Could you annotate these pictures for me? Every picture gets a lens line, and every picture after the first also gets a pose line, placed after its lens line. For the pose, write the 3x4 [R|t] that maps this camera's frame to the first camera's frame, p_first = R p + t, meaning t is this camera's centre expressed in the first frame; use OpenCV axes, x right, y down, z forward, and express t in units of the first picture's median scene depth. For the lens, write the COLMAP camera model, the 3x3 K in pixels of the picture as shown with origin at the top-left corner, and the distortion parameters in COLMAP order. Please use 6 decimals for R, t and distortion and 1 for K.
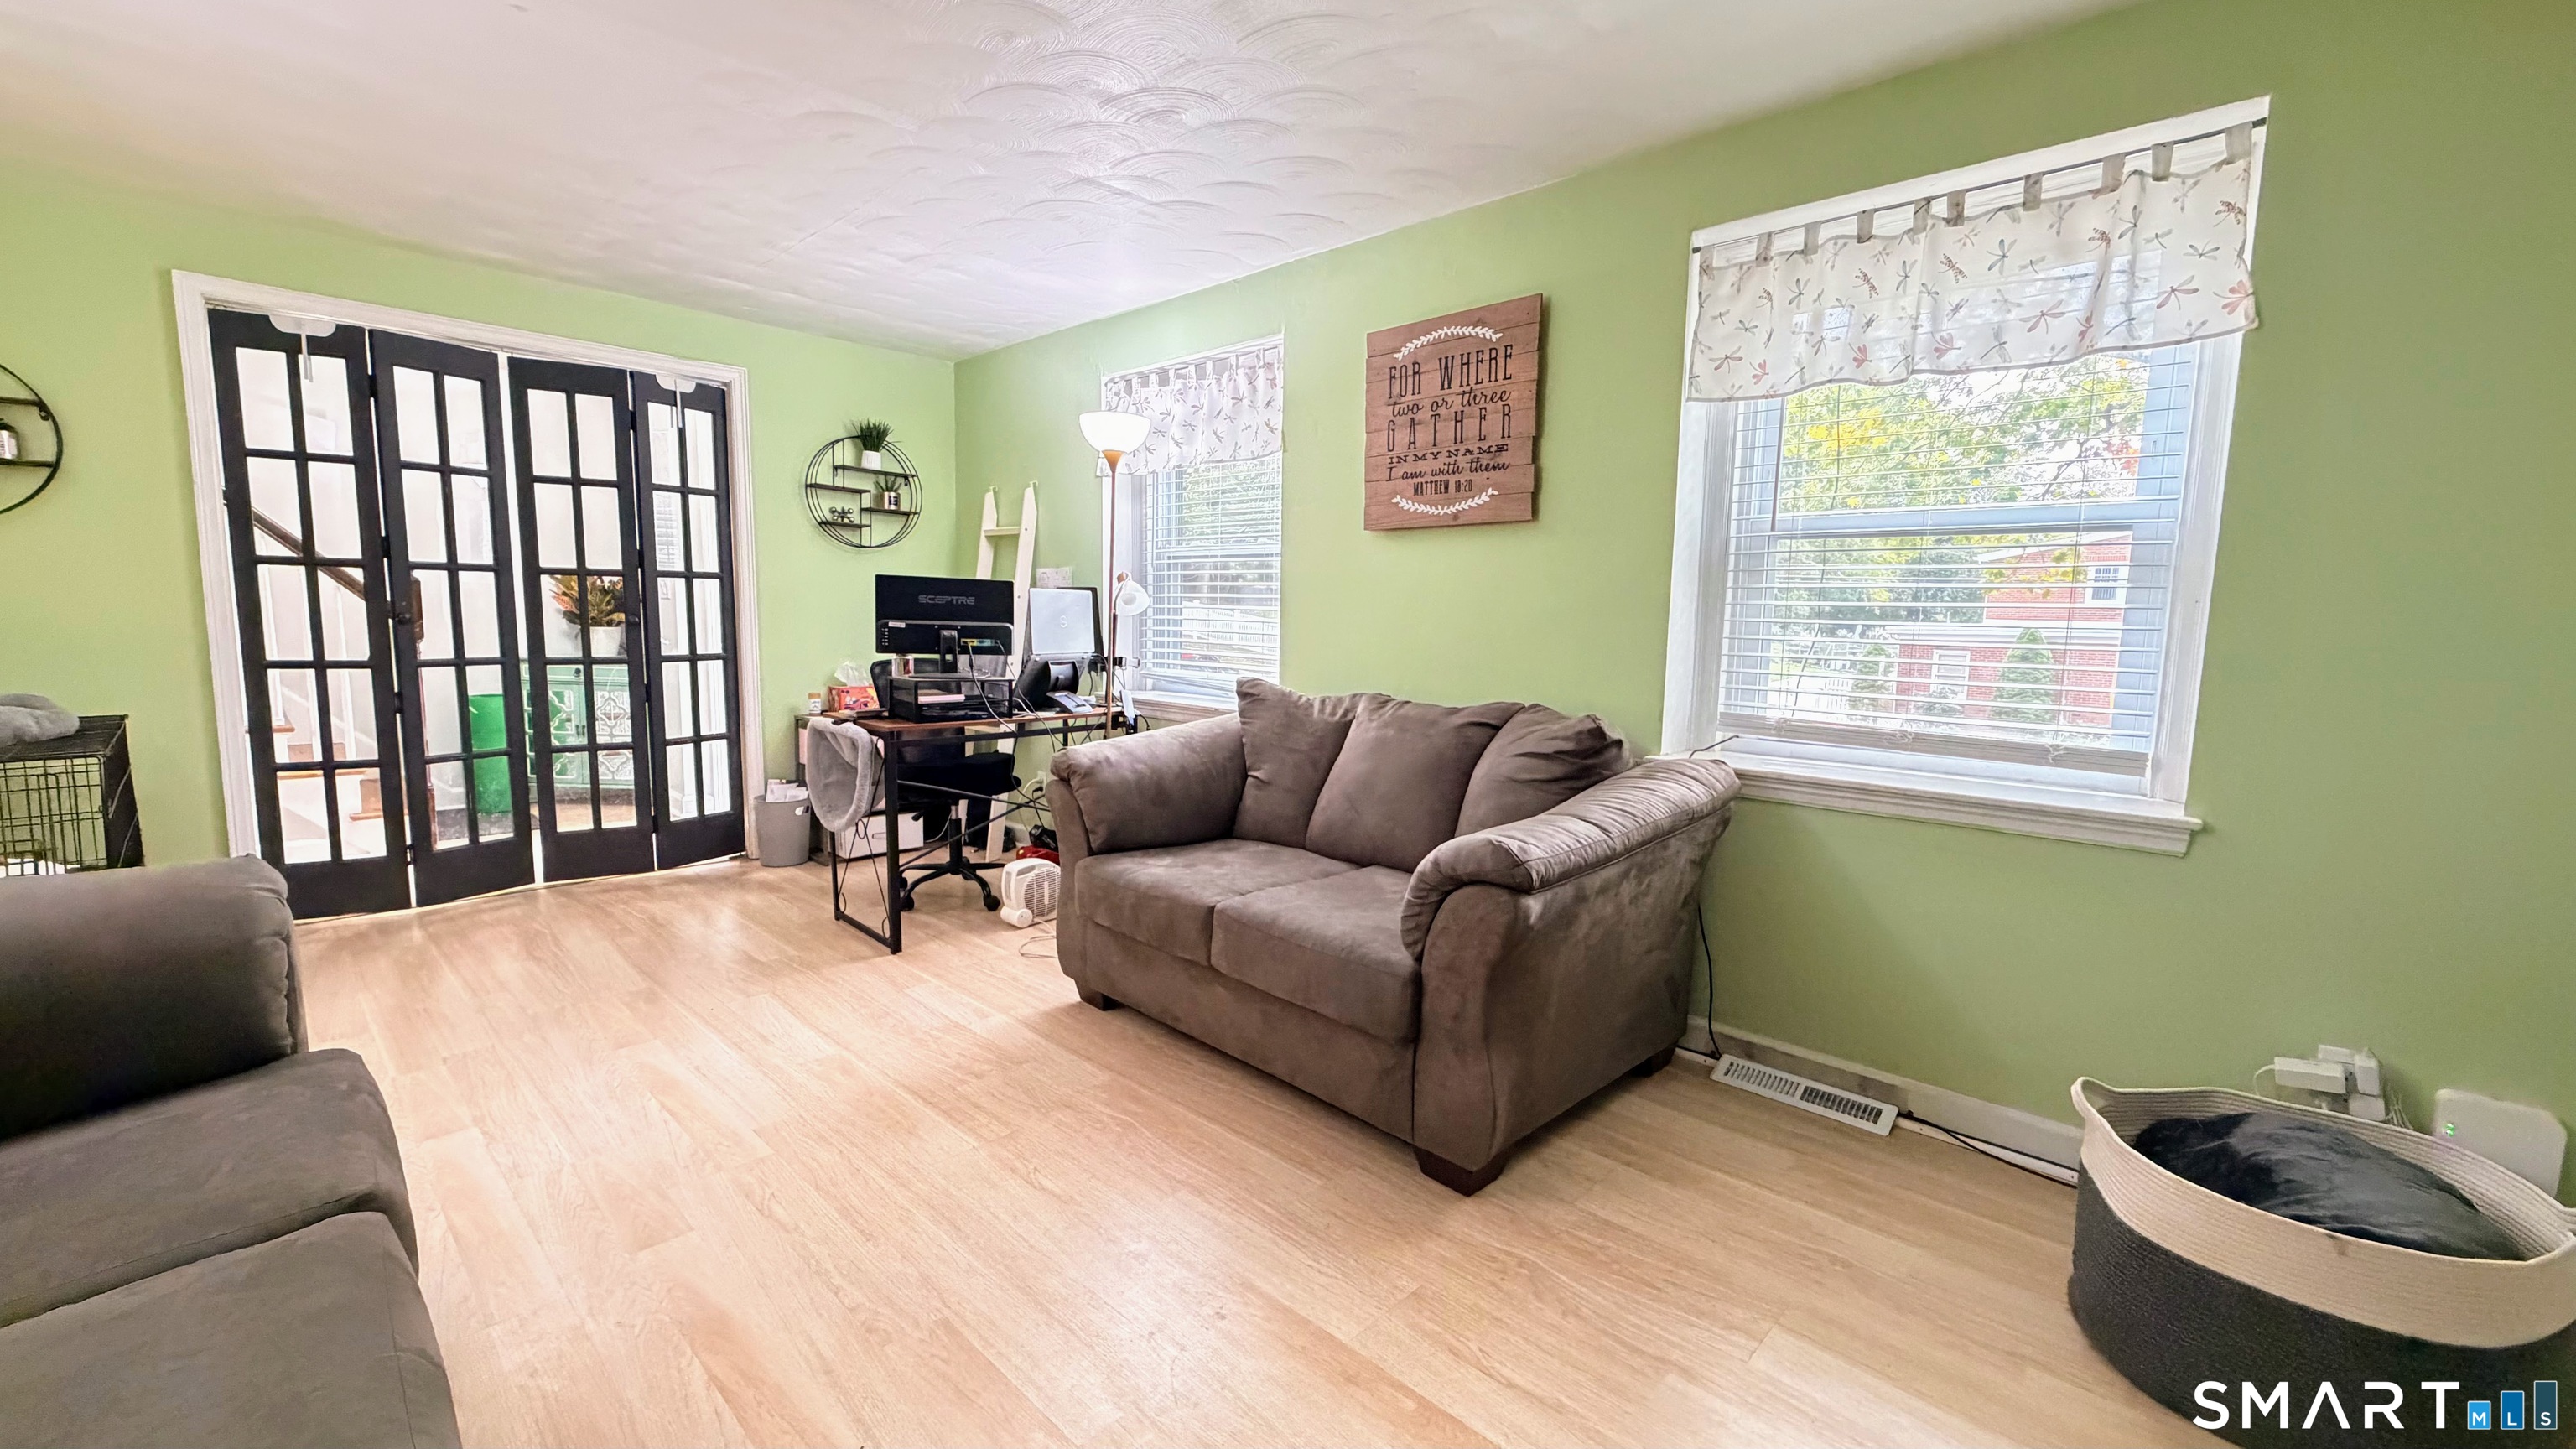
lens RADIAL K [[1044.9, 0, 1299.6], [0, 1044.9, 731.6], [0, 0, 1]] dist [-0.003910, -0.000169]
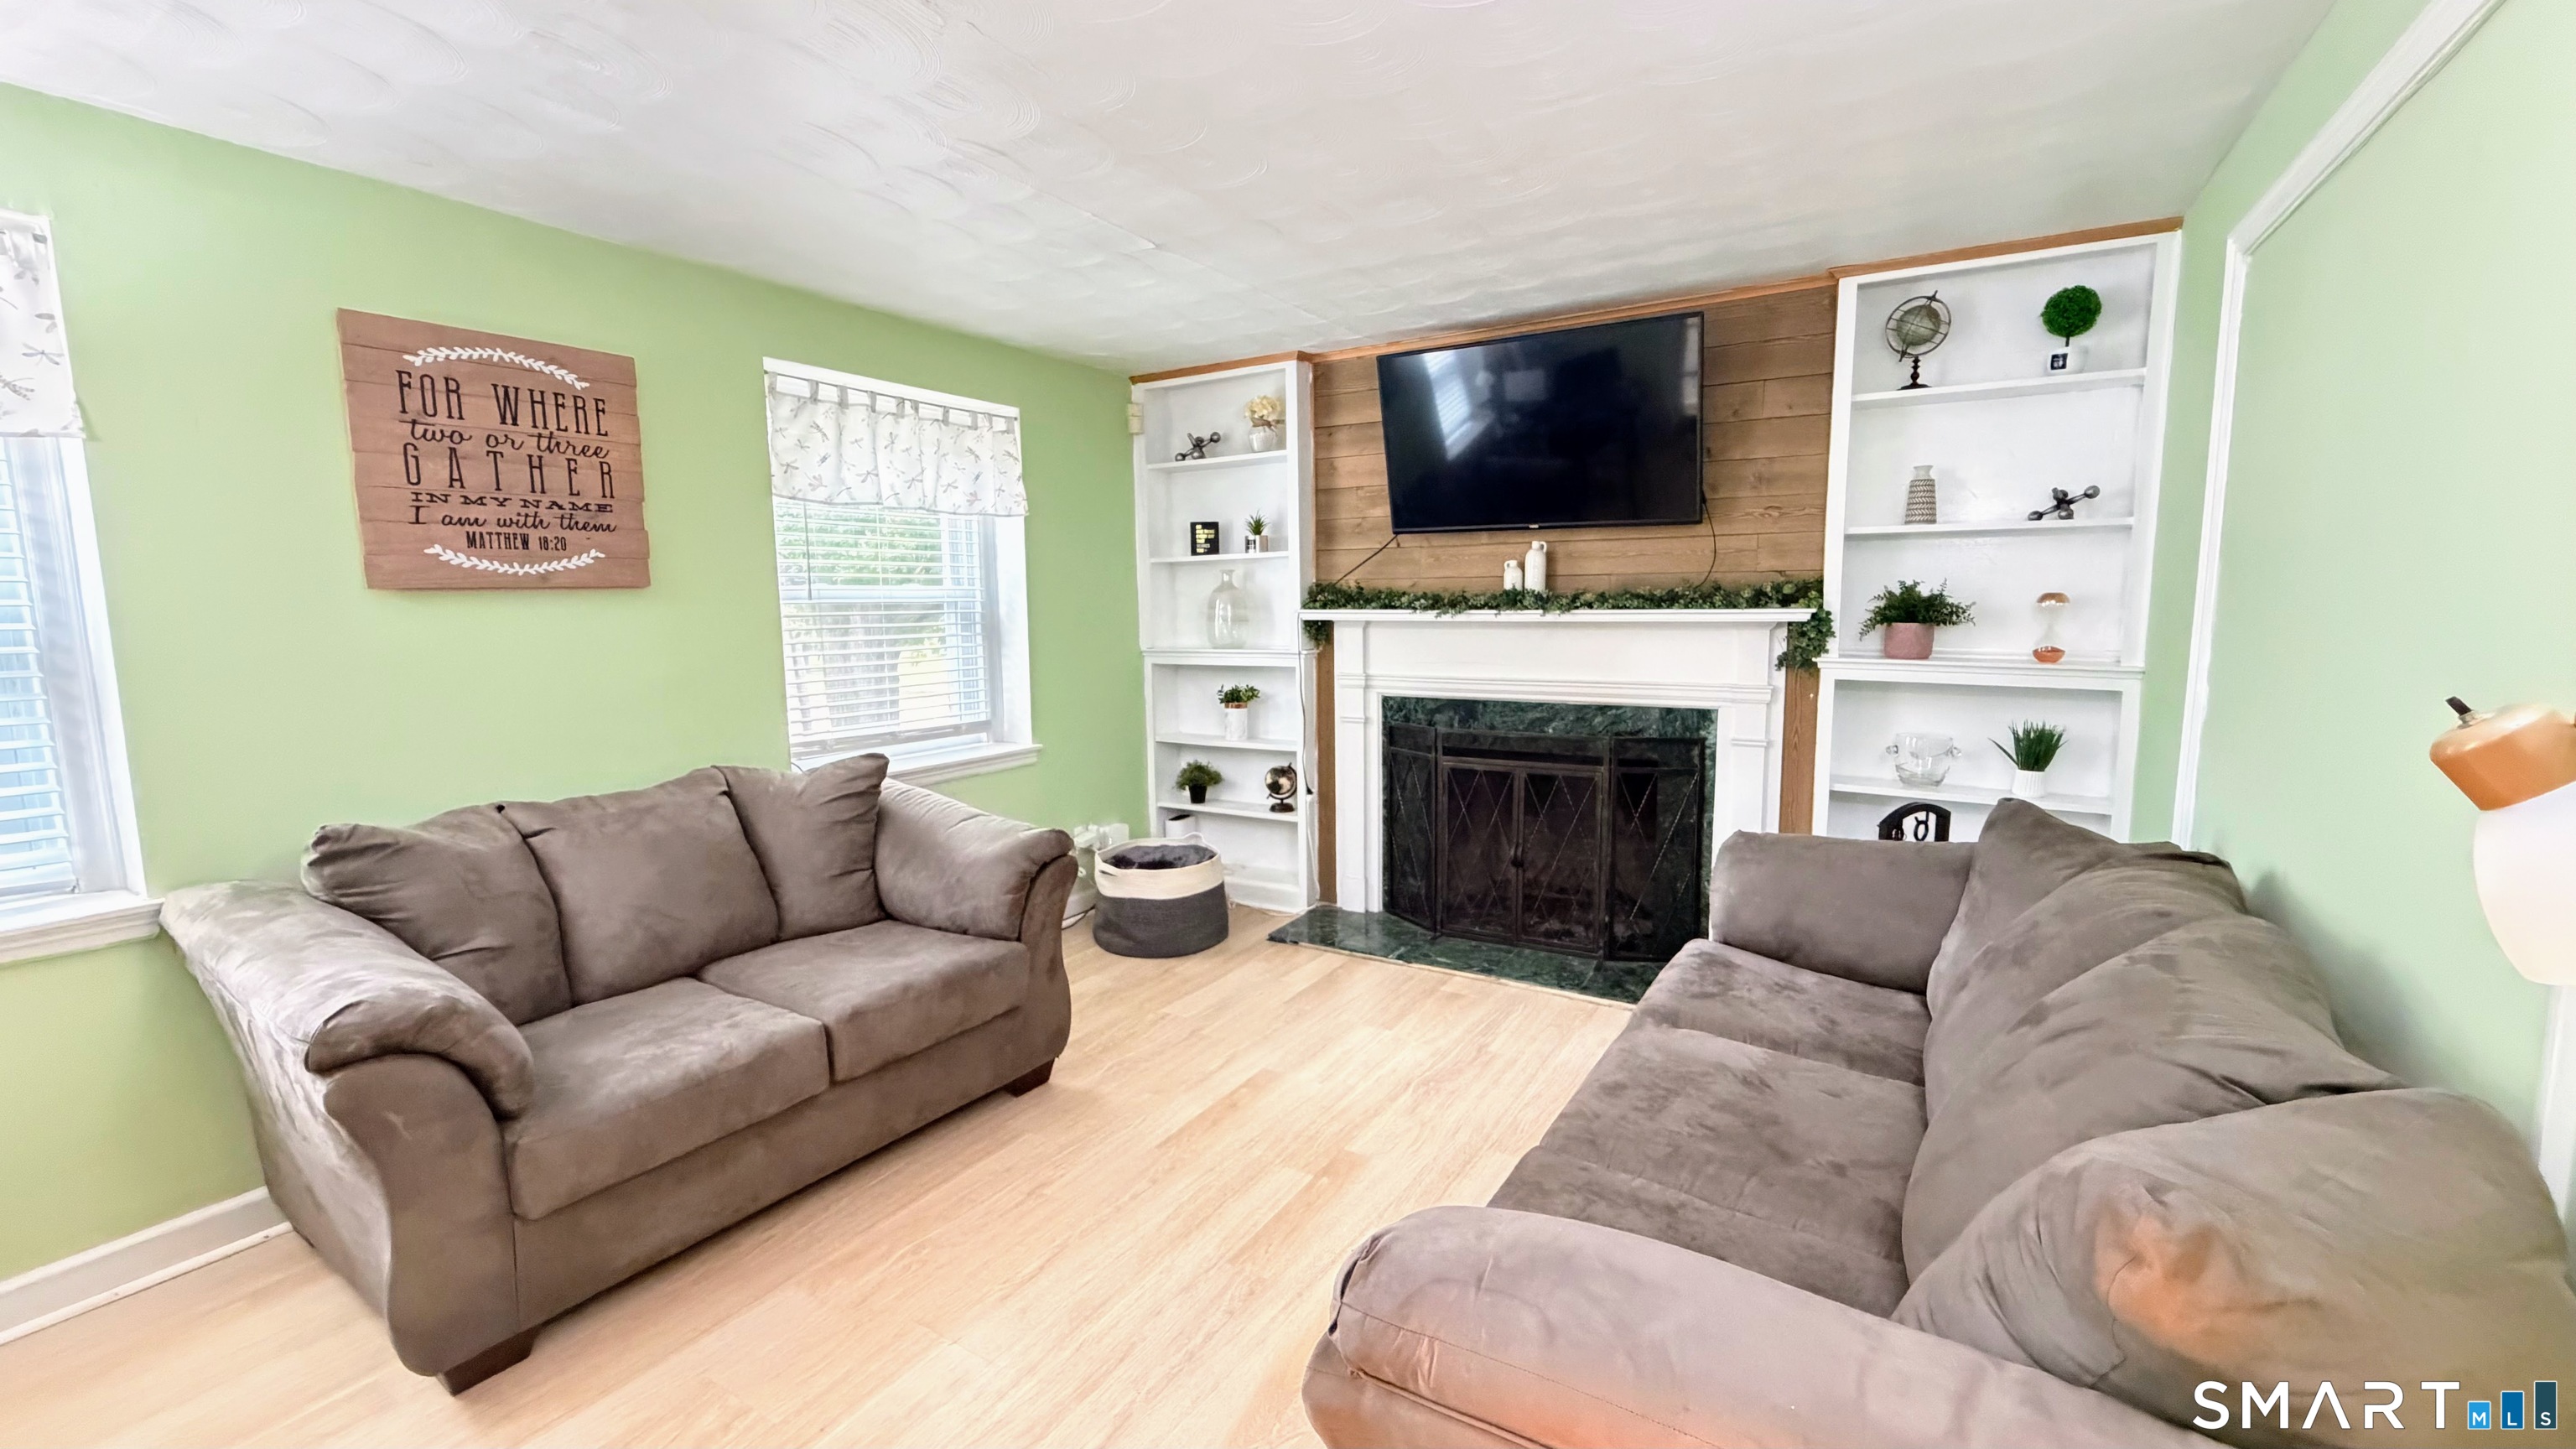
lens RADIAL K [[1044.9, 0, 1298.7], [0, 1044.9, 726.4], [0, 0, 1]] dist [-0.003910, -0.000169]
pose [[-0.230726, -0.137745, 0.963219, -0.855222], [0.116477, 0.978901, 0.167888, -0.162413], [-0.966022, 0.150930, -0.209814, 0.616481]]
